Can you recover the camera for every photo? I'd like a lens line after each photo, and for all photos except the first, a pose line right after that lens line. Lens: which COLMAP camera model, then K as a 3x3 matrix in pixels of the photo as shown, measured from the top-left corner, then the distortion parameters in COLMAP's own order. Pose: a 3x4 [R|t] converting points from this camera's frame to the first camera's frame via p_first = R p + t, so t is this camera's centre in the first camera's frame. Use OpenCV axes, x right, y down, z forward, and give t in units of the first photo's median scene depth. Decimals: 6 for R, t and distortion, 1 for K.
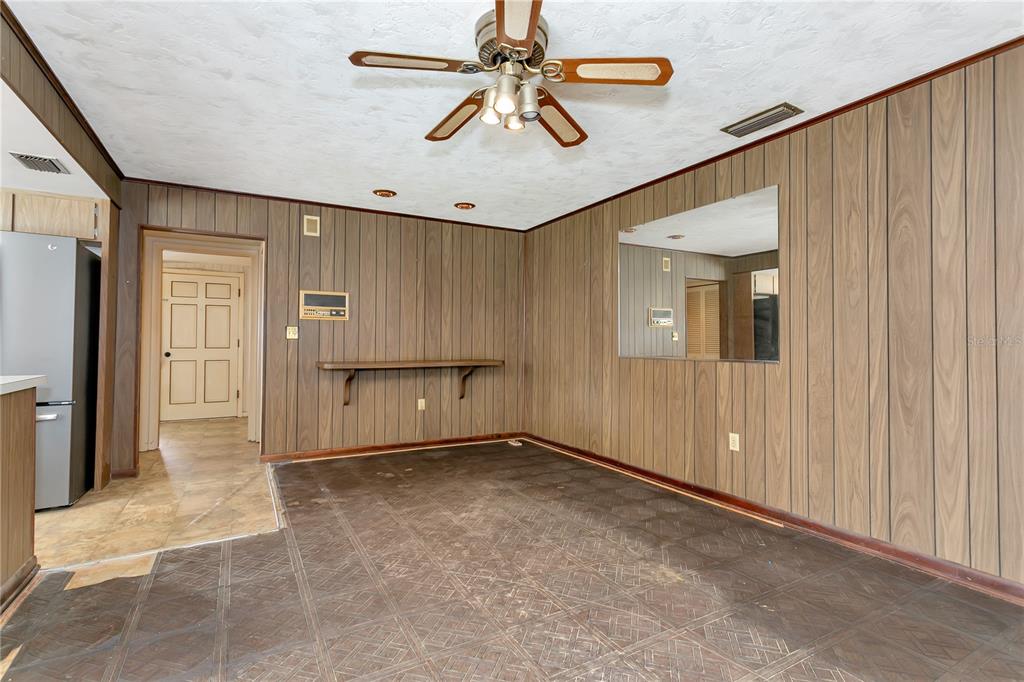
lens RADIAL K [[481.8, 0, 513.3], [0, 481.8, 338.9], [0, 0, 1]] dist [-0.000027, 0.000090]
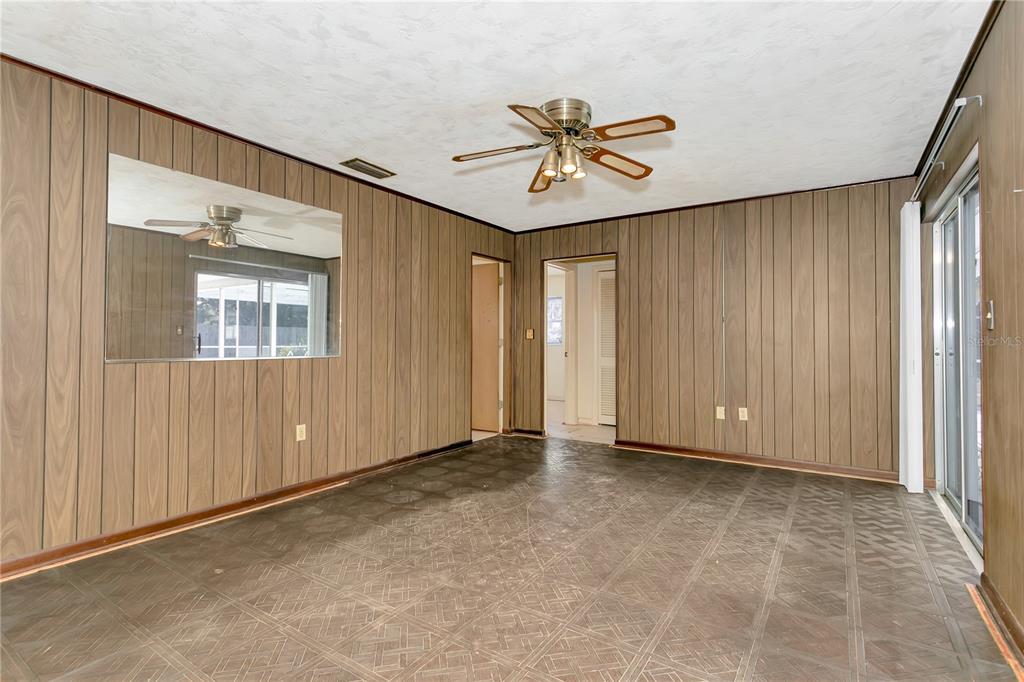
lens RADIAL K [[481.8, 0, 513.2], [0, 481.8, 338.2], [0, 0, 1]] dist [-0.000027, 0.000090]
pose [[-0.443731, 0.005533, 0.896143, -0.780207], [-0.013157, 0.999833, -0.012687, 0.013145], [-0.896064, -0.017420, -0.443584, 1.164636]]
